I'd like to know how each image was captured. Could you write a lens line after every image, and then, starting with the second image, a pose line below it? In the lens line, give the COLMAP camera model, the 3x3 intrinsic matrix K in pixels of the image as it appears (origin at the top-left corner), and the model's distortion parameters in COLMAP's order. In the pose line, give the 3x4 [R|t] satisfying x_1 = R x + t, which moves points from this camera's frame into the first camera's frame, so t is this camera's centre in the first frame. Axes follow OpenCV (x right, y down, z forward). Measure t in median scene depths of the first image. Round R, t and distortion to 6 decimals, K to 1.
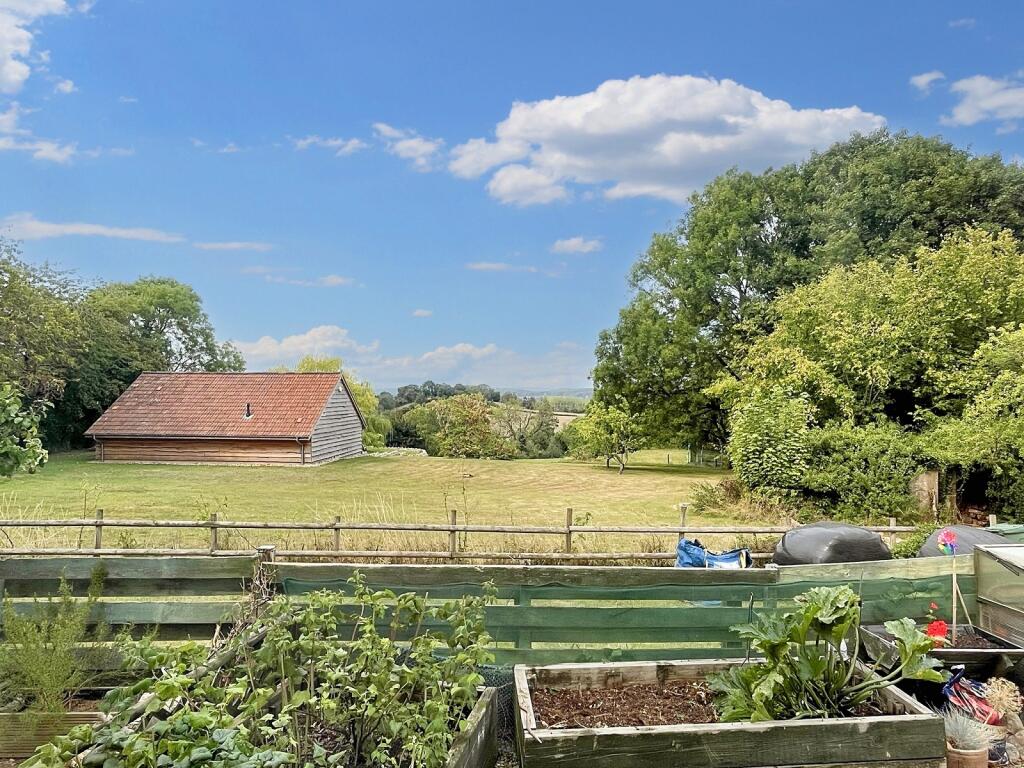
lens RADIAL K [[645.5, 0, 515.5], [0, 645.5, 391.0], [0, 0, 1]] dist [-0.000120, -0.004024]
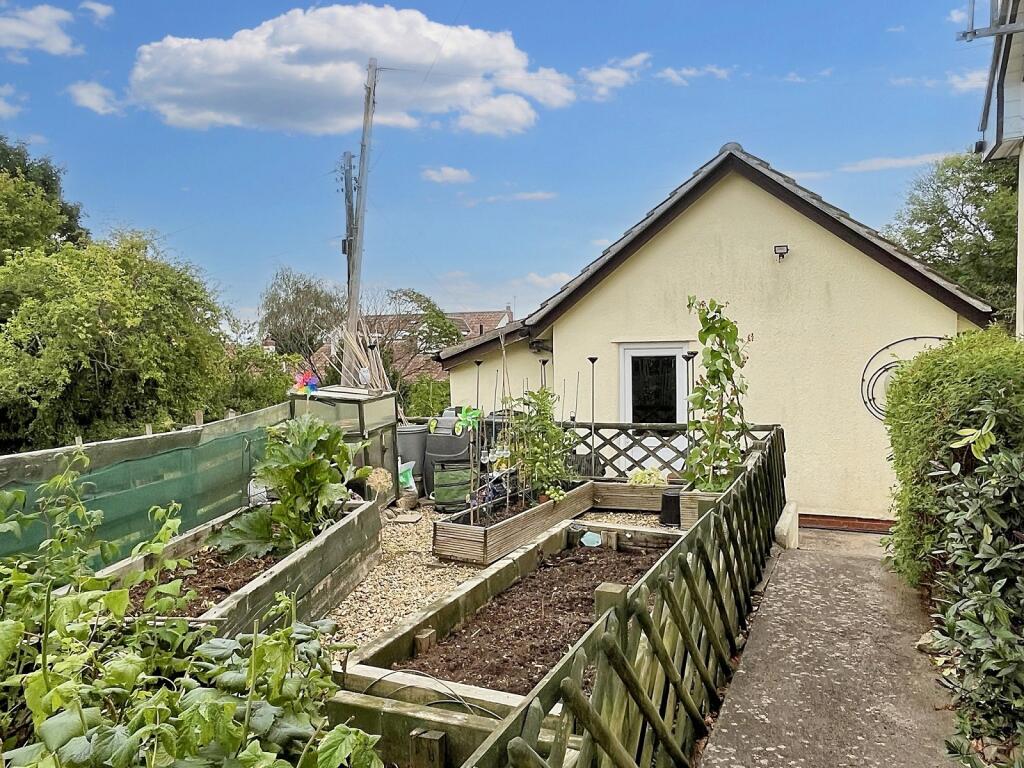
lens RADIAL K [[734.2, 0, 508.2], [0, 734.2, 402.4], [0, 0, 1]] dist [-0.006578, 0.007733]
pose [[0.174074, -0.066127, 0.982510, -0.077973], [0.011358, 0.997811, 0.065144, 0.025650], [-0.984667, -0.000181, 0.174444, 0.056462]]
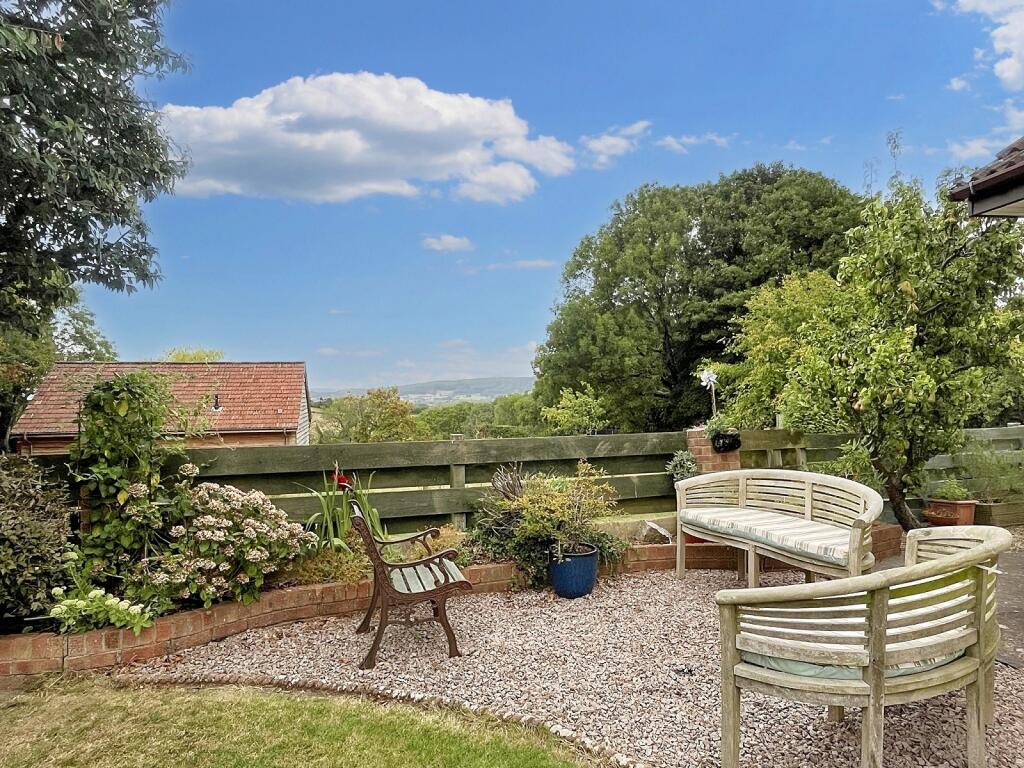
lens RADIAL K [[669.1, 0, 511.8], [0, 669.1, 391.8], [0, 0, 1]] dist [0.005756, 0.000001]
pose [[0.949378, -0.014254, 0.313812, -0.325728], [0.014082, 0.999897, 0.002814, 0.018881], [-0.313819, 0.001748, 0.949481, -0.046754]]
